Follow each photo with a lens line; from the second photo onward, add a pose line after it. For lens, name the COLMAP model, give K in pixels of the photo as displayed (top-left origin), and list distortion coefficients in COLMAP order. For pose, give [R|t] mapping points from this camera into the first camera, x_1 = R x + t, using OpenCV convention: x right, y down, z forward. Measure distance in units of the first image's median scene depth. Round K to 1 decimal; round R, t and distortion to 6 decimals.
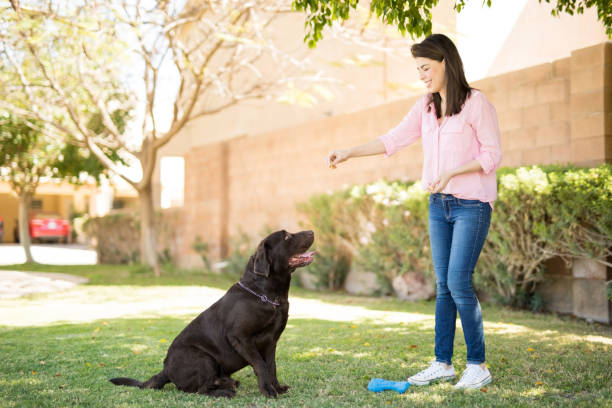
lens RADIAL K [[889.0, 0, 298.3], [0, 889.0, 204.2], [0, 0, 1]] dist [-0.000562, -0.011544]
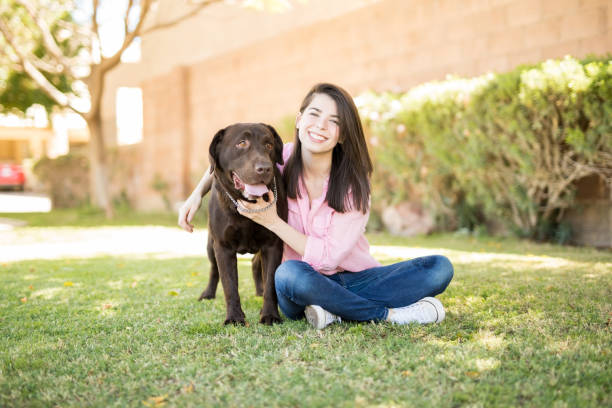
lens RADIAL K [[921.6, 0, 295.2], [0, 921.6, 193.5], [0, 0, 1]] dist [-0.005368, -0.026897]
pose [[0.999683, -0.014065, 0.020891, 0.008024], [0.013135, 0.998945, 0.044014, 0.033240], [-0.021488, -0.043725, 0.998812, 0.167722]]
